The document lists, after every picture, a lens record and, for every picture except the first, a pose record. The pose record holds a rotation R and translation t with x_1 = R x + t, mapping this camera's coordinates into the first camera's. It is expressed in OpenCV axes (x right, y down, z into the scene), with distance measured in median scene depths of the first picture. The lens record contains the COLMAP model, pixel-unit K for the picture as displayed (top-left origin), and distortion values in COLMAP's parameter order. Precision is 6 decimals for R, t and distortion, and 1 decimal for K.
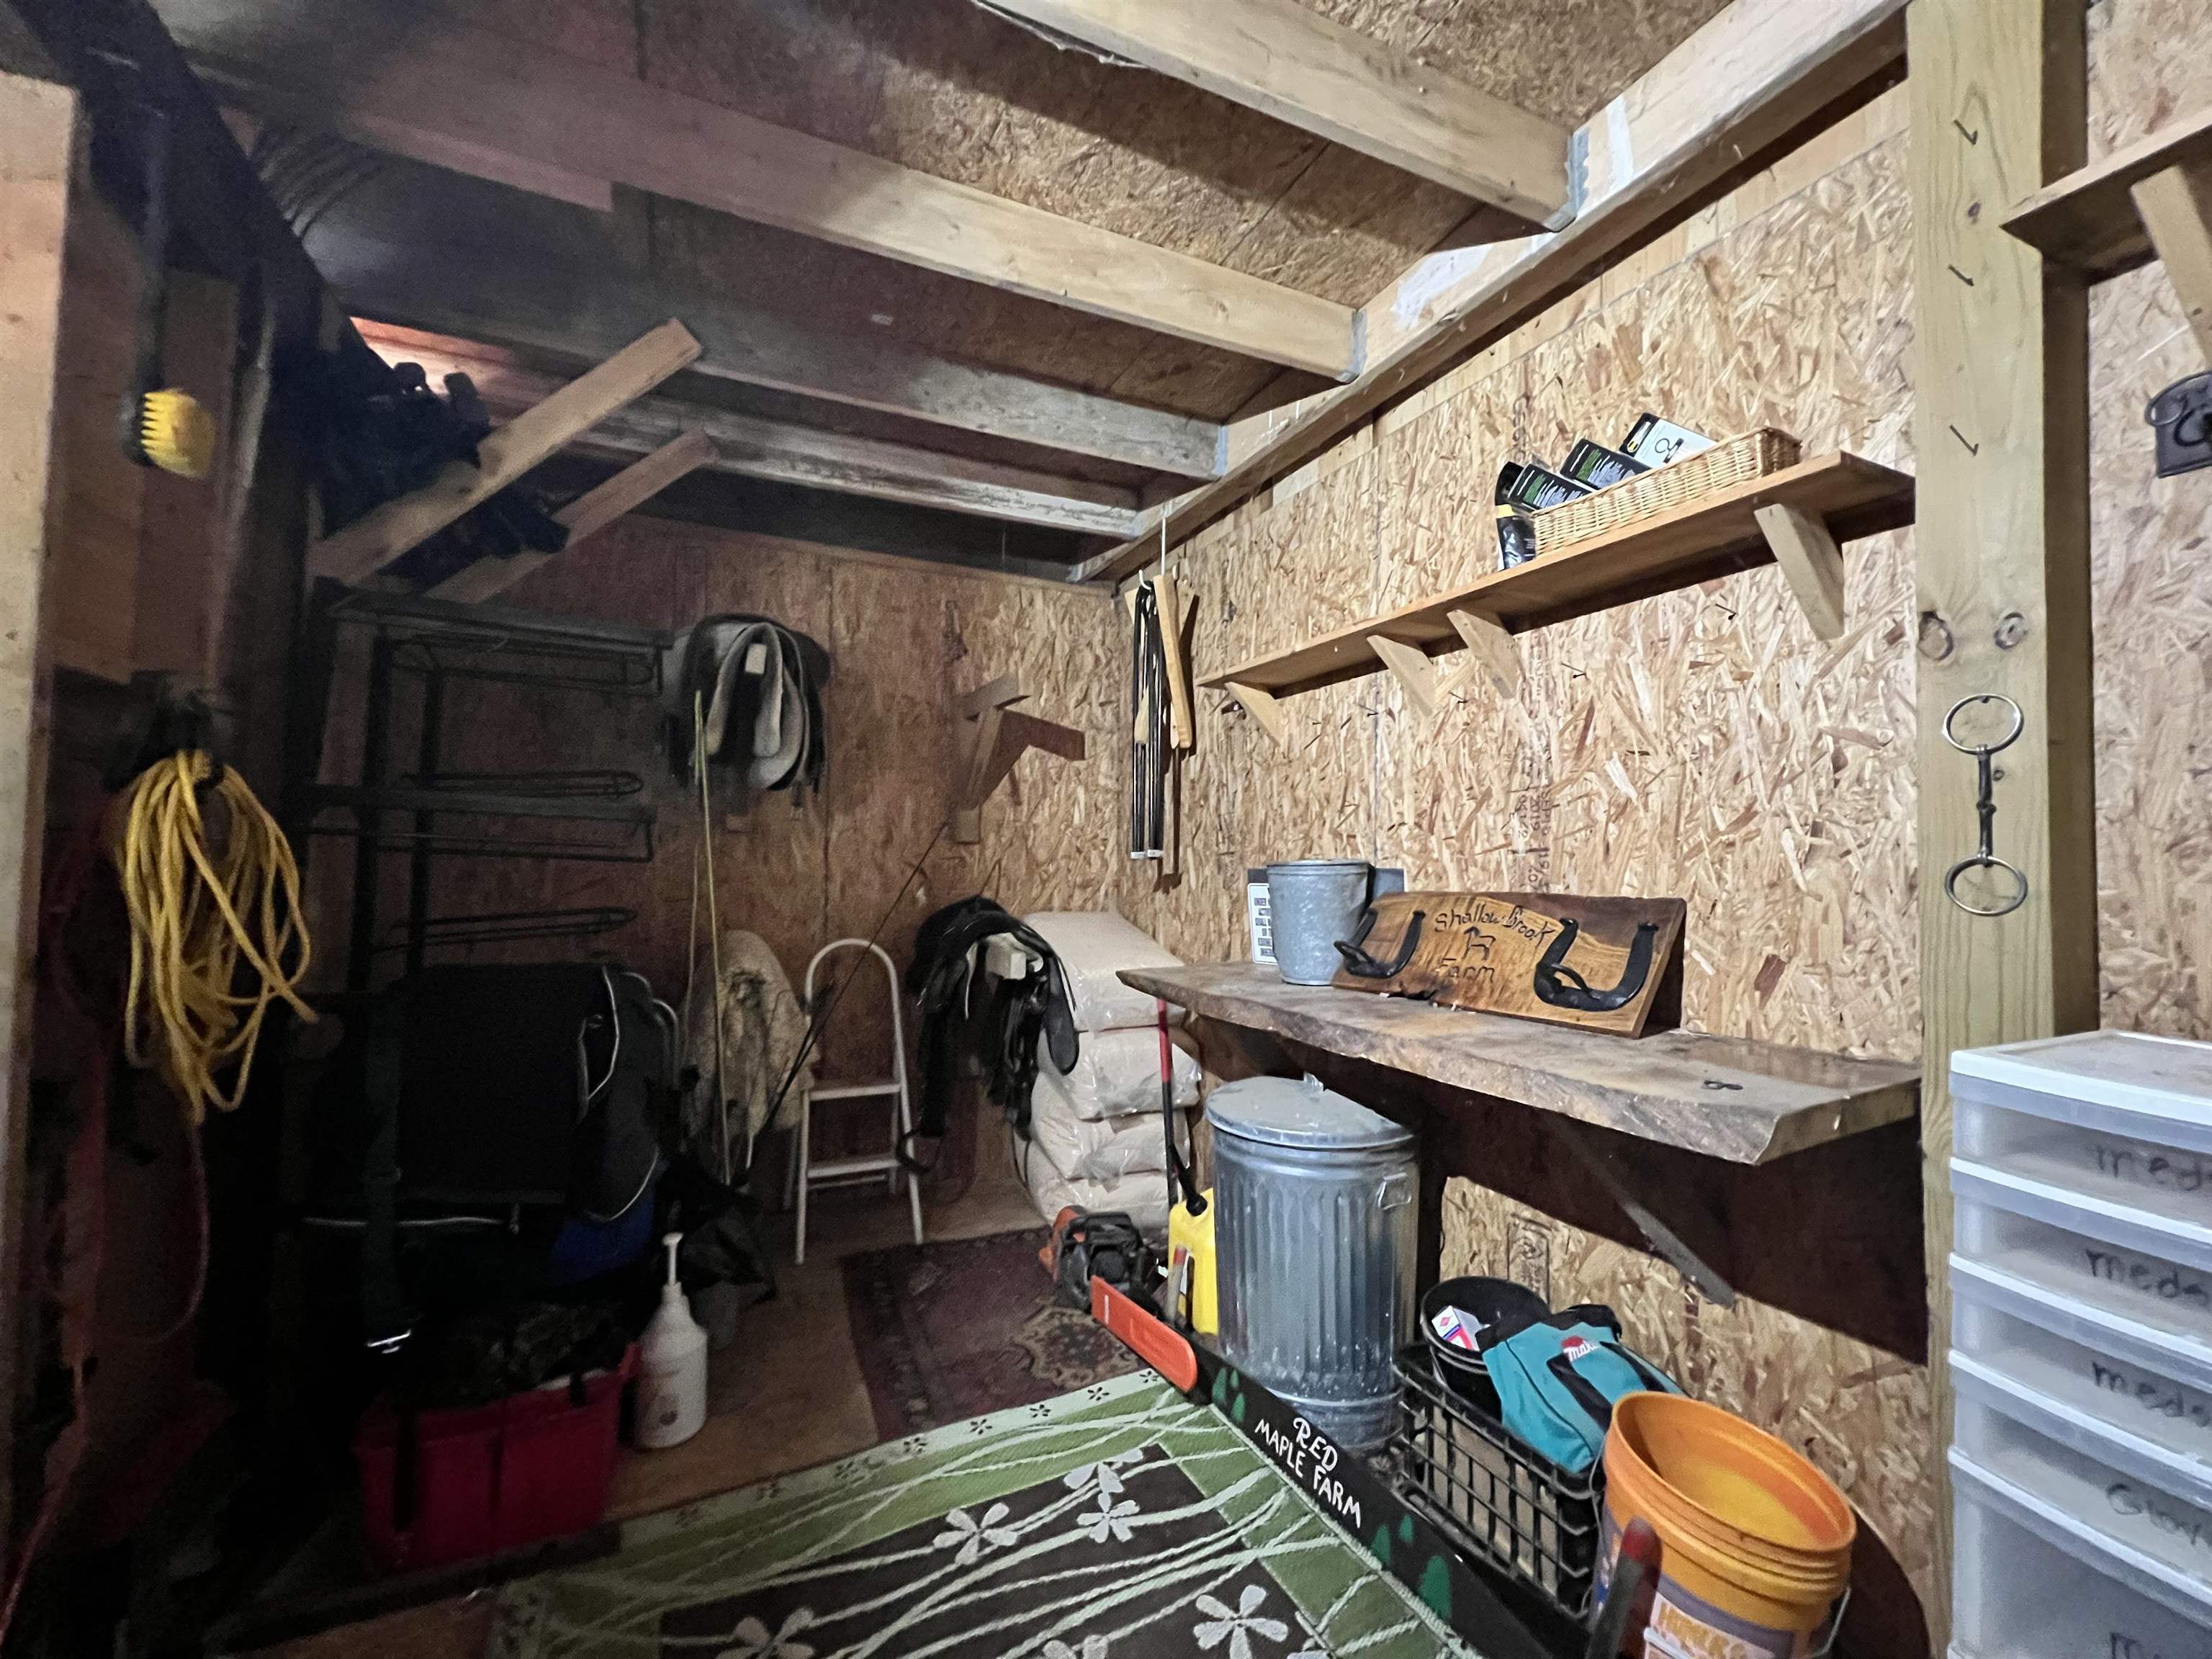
lens RADIAL K [[872.3, 0, 1097.6], [0, 872.3, 833.6], [0, 0, 1]] dist [0.000179, -0.000331]
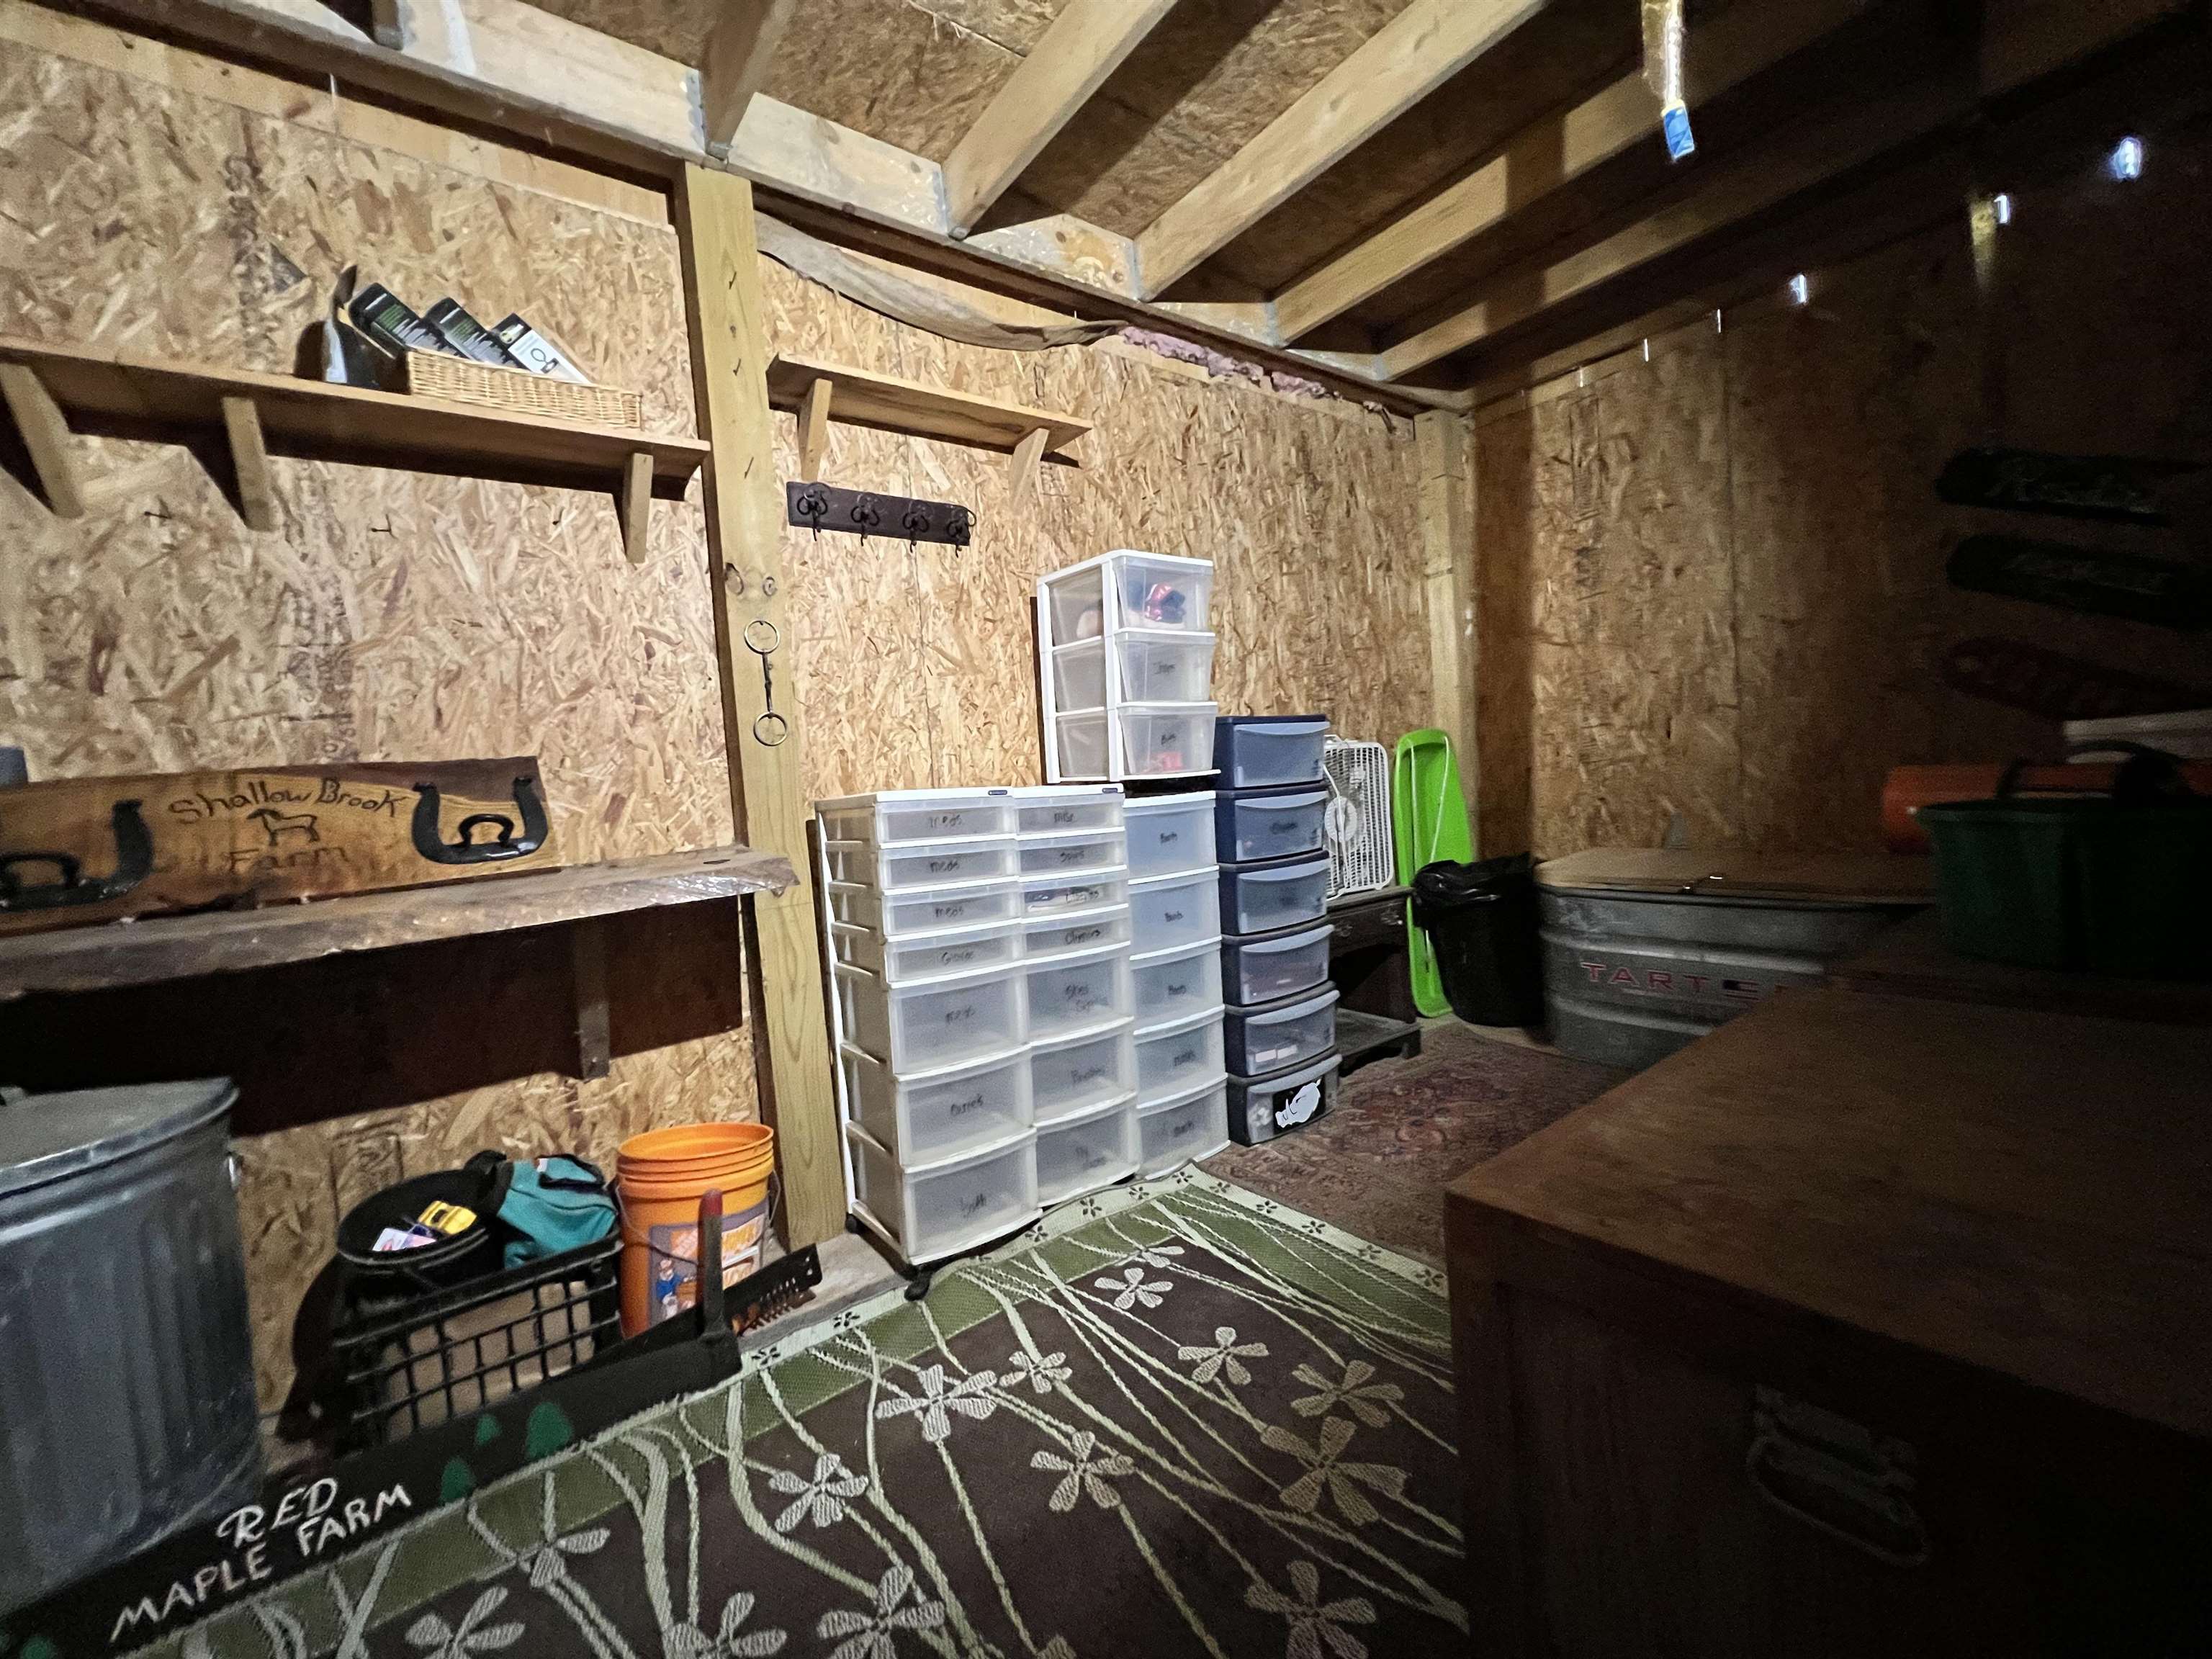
lens RADIAL K [[872.3, 0, 1101.8], [0, 872.3, 825.4], [0, 0, 1]] dist [0.000179, -0.000331]
pose [[-0.187584, -0.047697, 0.981090, -0.598917], [0.037284, 0.997755, 0.055636, 0.127012], [-0.981541, 0.047016, -0.185384, 0.471526]]
